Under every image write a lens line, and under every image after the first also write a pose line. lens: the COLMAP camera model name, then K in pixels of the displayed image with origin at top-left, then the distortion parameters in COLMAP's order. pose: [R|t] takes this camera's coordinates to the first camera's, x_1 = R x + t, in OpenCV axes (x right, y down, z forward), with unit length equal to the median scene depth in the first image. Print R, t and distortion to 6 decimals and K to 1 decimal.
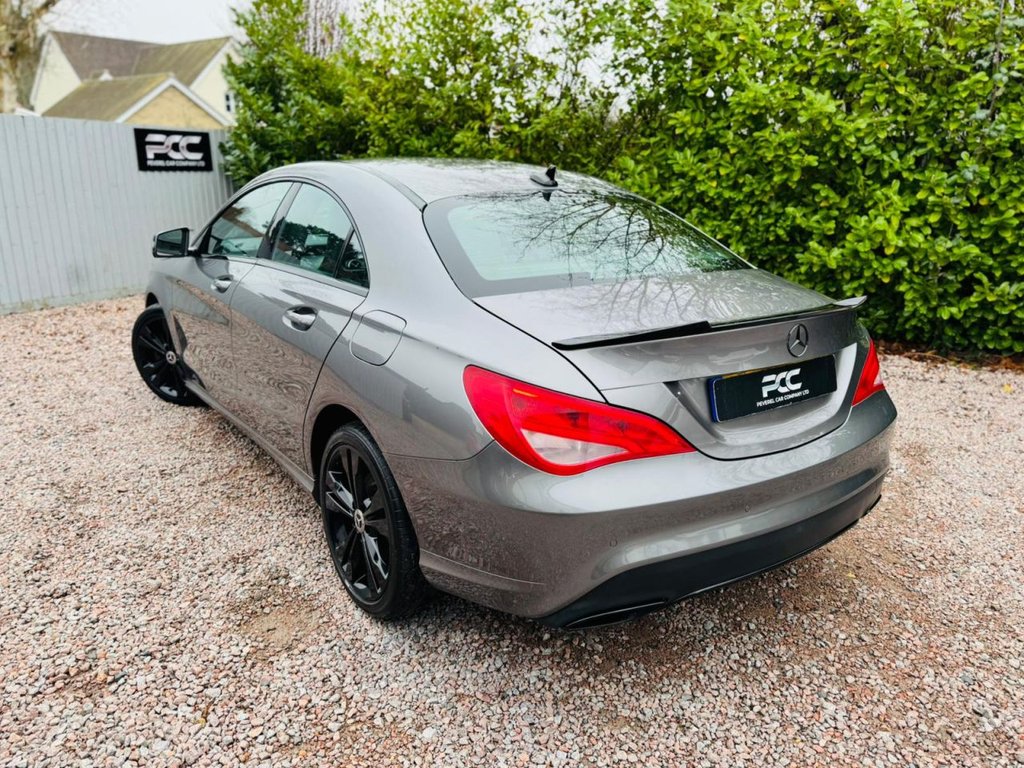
lens RADIAL K [[742.0, 0, 514.6], [0, 742.0, 382.3], [0, 0, 1]] dist [0.006511, -0.002921]
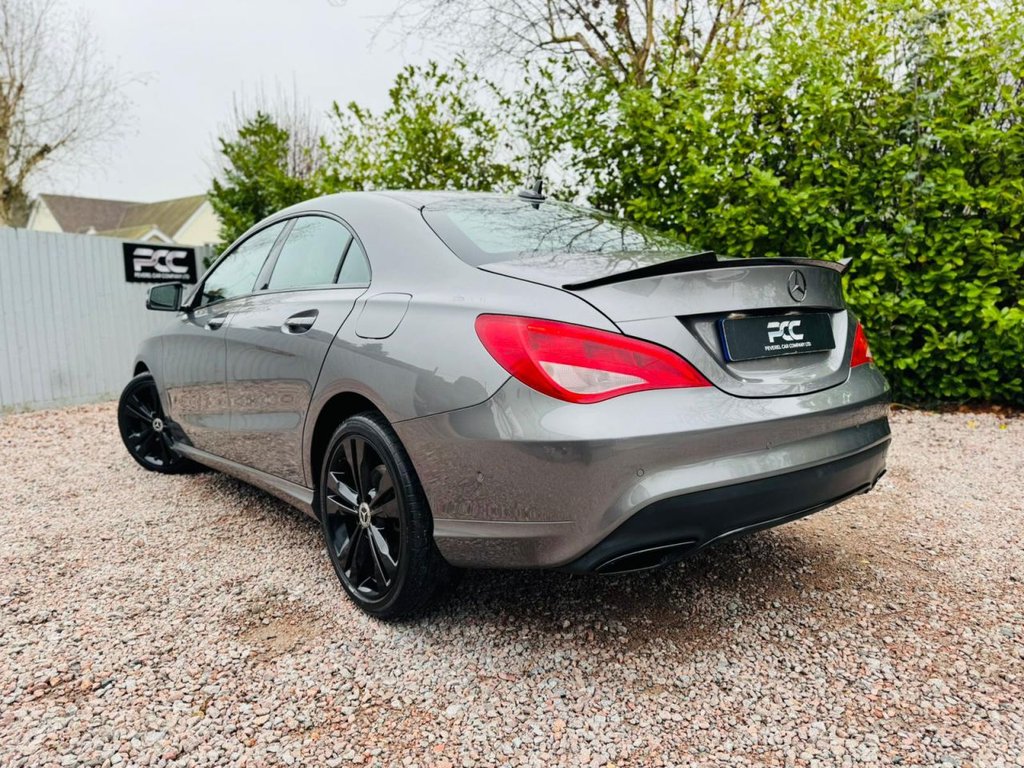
lens RADIAL K [[713.6, 0, 512.0], [0, 713.6, 384.0], [0, 0, 1]] dist [0.006253, -0.003809]
pose [[0.998037, -0.044280, 0.044290, -0.036596], [0.051048, 0.984857, -0.165682, 0.129705], [-0.036283, 0.167618, 0.985184, 0.036265]]
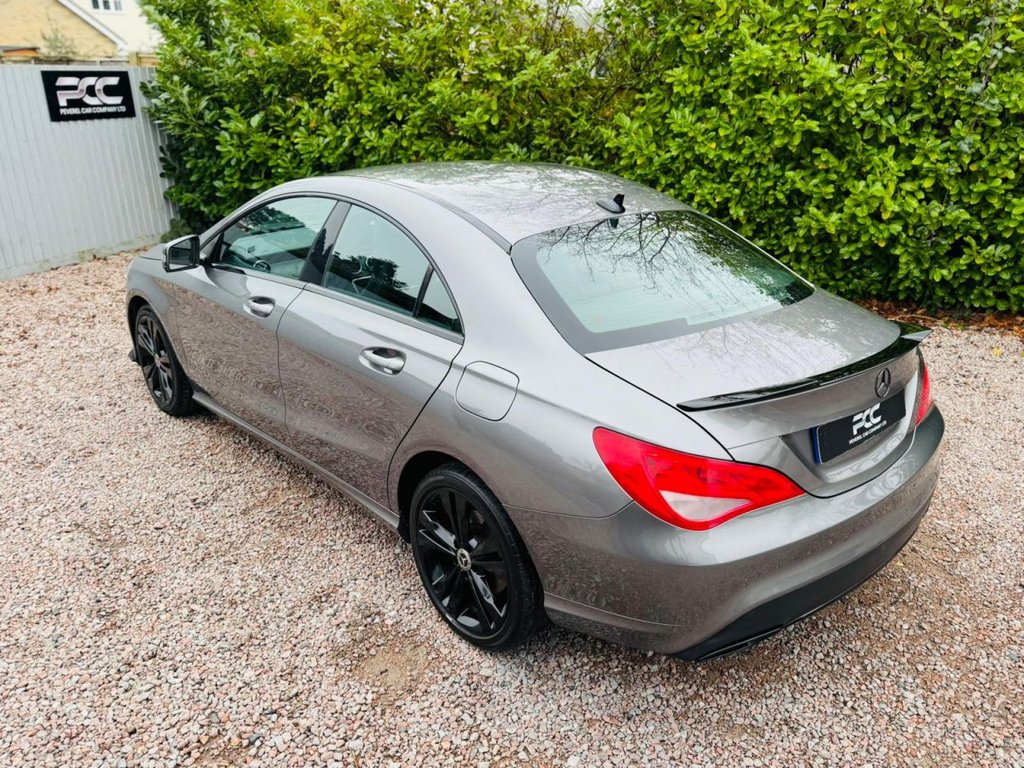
lens RADIAL K [[803.2, 0, 574.3], [0, 803.2, 381.9], [0, 0, 1]] dist [0.019320, -0.017356]
pose [[0.988516, -0.051470, 0.142077, -0.145265], [0.039613, 0.995588, 0.085056, -0.104655], [-0.145829, -0.078452, 0.986194, -0.070585]]
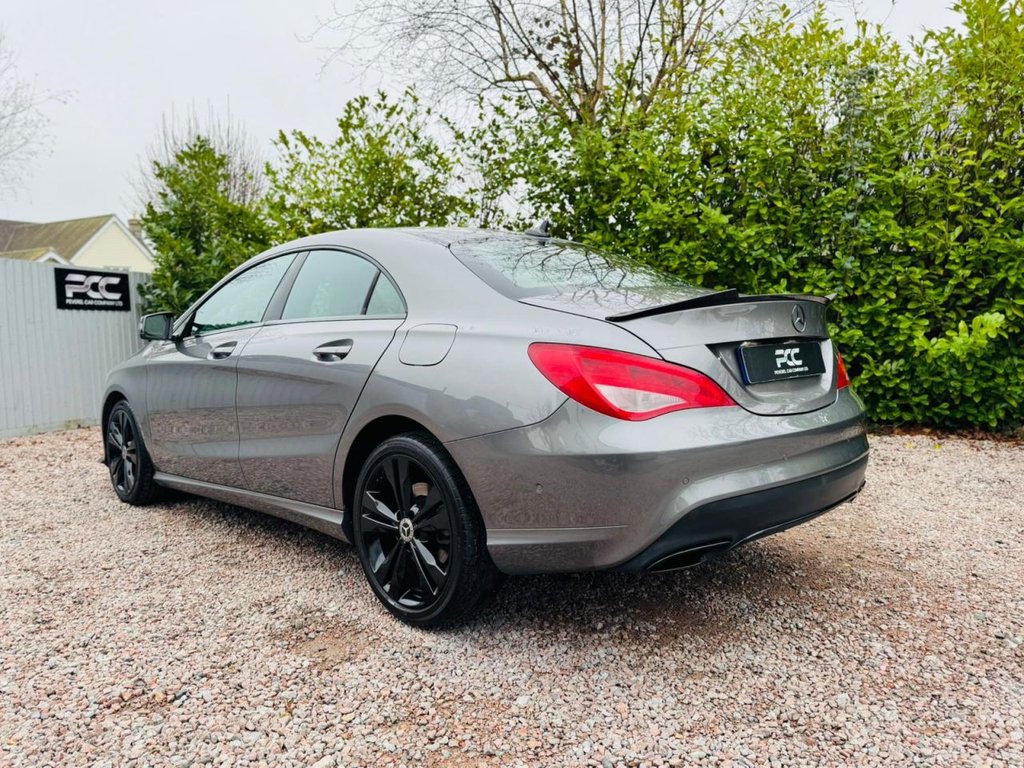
lens RADIAL K [[733.3, 0, 506.4], [0, 733.3, 380.5], [0, 0, 1]] dist [0.020638, -0.019848]
pose [[0.988294, -0.045973, 0.145471, -0.150303], [0.075645, 0.975716, -0.205562, 0.144695], [-0.132488, 0.214160, 0.967772, -0.031509]]
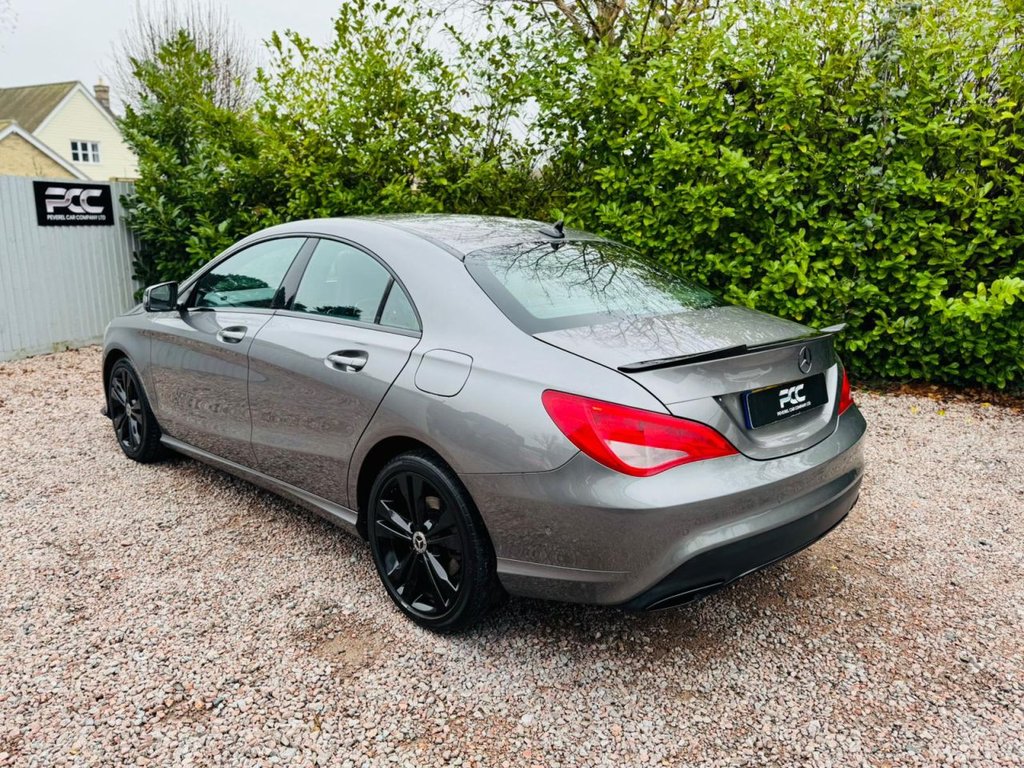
lens RADIAL K [[770.1, 0, 506.9], [0, 770.1, 384.0], [0, 0, 1]] dist [0.029505, -0.031352]
pose [[0.988784, -0.038408, 0.144329, -0.168929], [0.048333, 0.996655, -0.065901, 0.025321], [-0.141315, 0.072138, 0.987333, -0.105930]]
